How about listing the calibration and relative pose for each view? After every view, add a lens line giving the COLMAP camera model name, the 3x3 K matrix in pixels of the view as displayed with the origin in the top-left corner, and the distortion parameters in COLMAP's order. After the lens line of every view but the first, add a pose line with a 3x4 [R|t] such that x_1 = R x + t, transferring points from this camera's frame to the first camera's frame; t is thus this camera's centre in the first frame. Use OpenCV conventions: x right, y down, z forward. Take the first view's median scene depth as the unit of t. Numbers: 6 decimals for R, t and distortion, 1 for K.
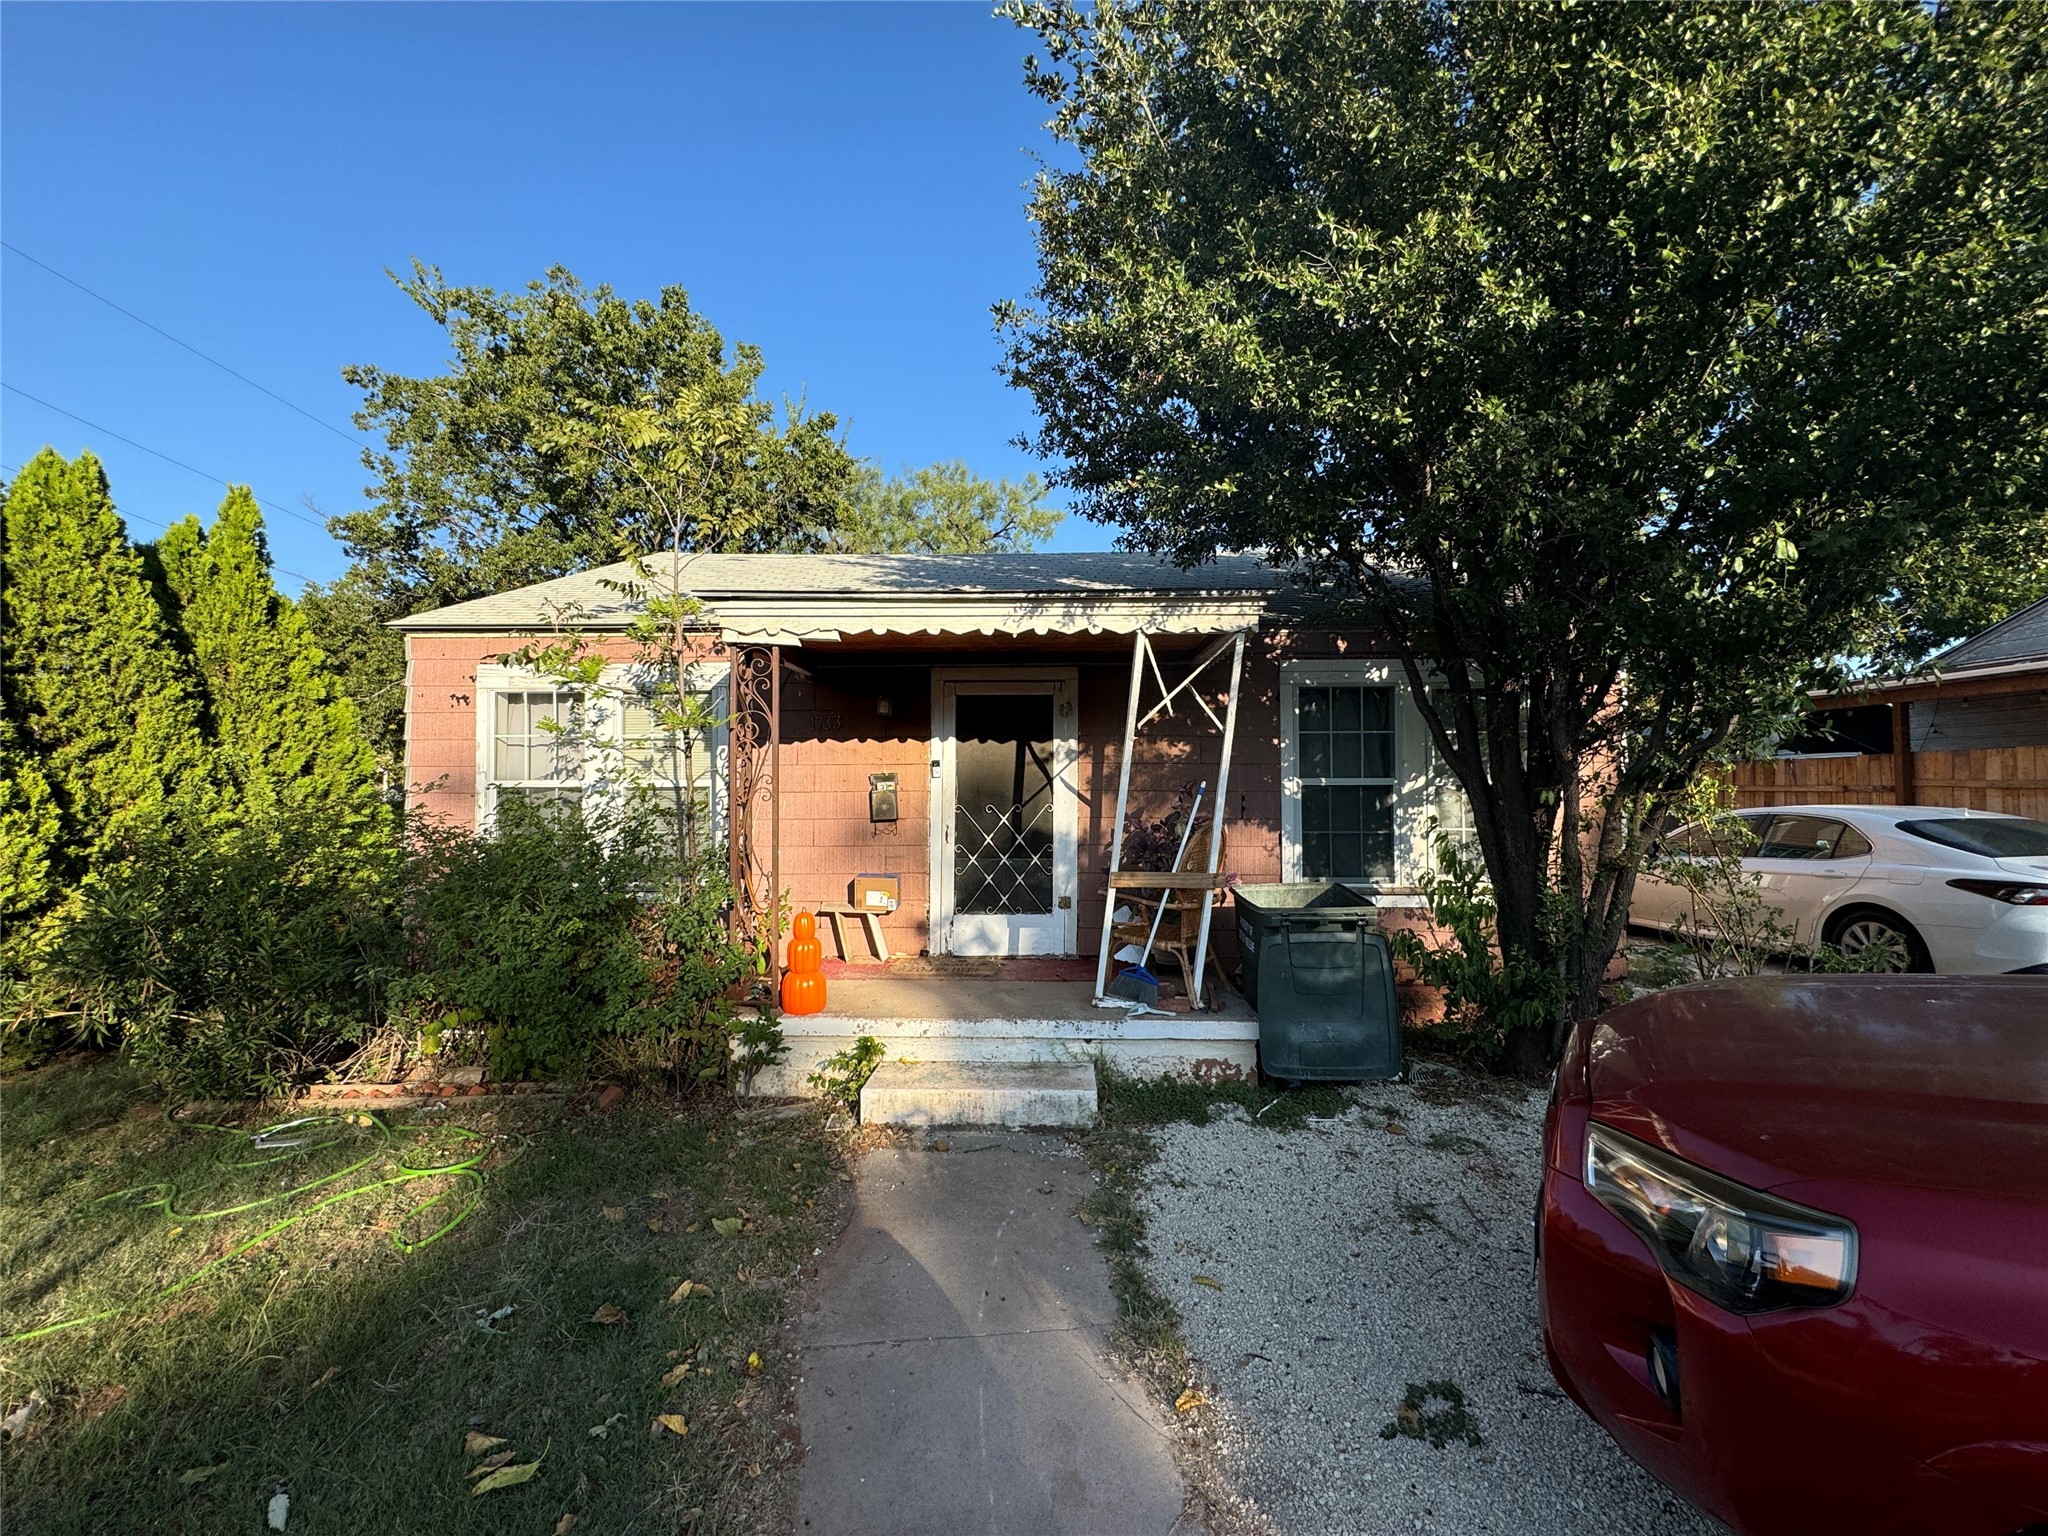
lens RADIAL K [[825.7, 0, 1024.0], [0, 825.7, 768.0], [0, 0, 1]] dist [-0.000646, 0.000499]
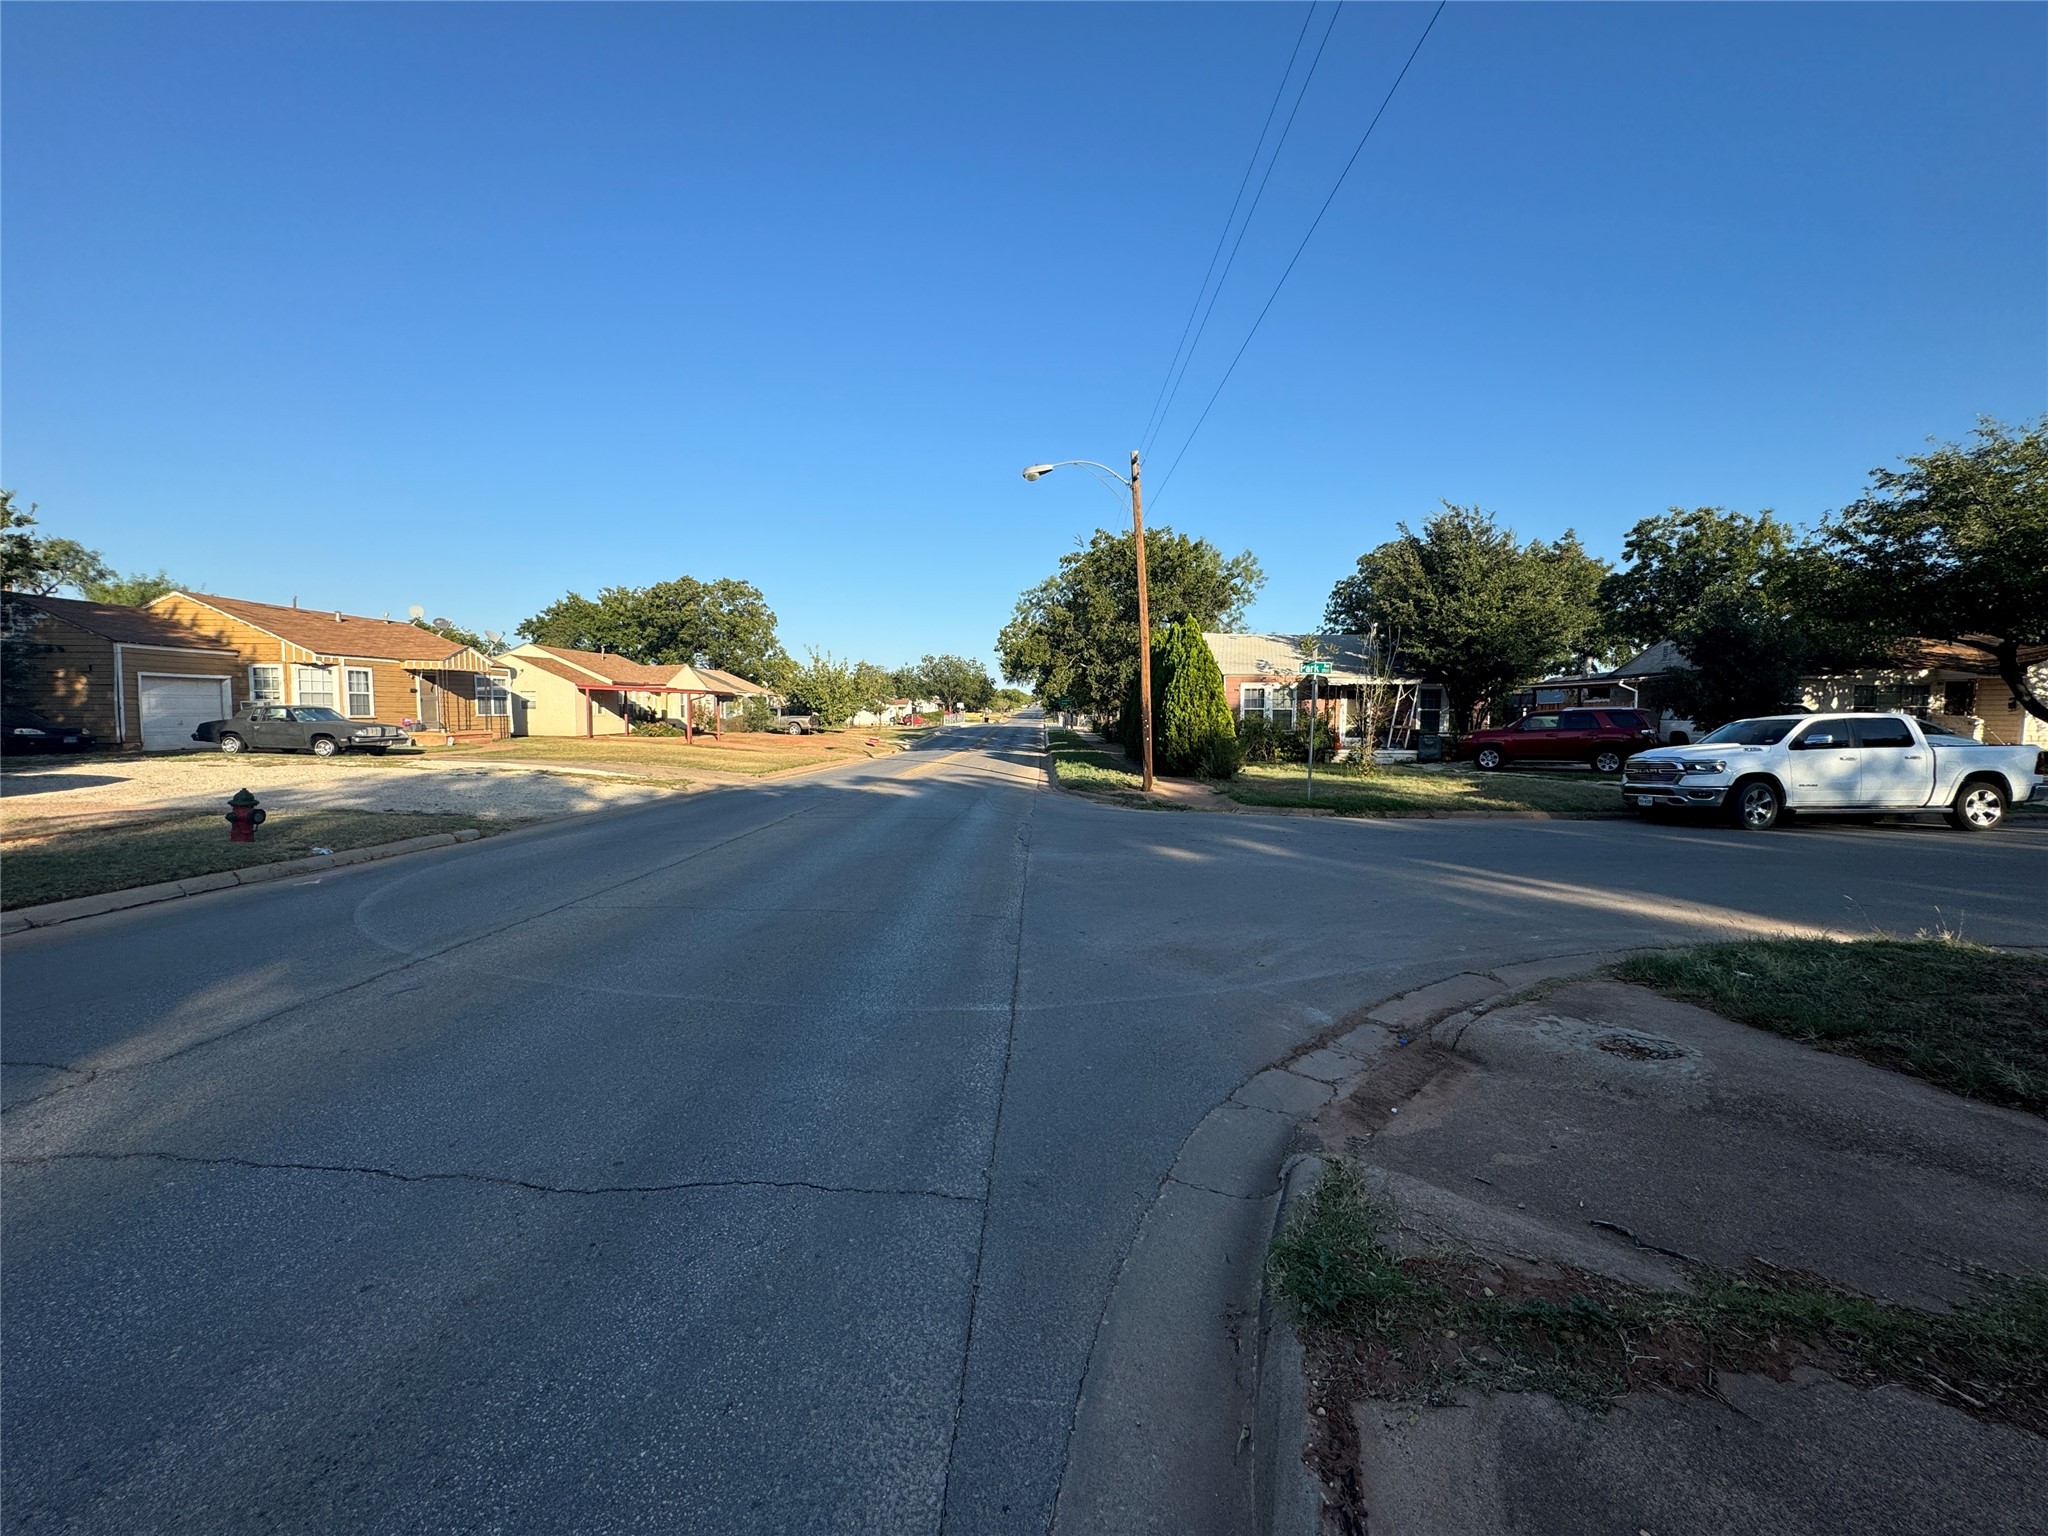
lens RADIAL K [[825.7, 0, 1024.0], [0, 825.7, 768.0], [0, 0, 1]] dist [-0.000646, 0.000499]
pose [[0.999978, 0.001190, -0.006476, -2.379001], [-0.000673, 0.996848, 0.079328, -0.024179], [0.006550, -0.079322, 0.996828, -4.680654]]
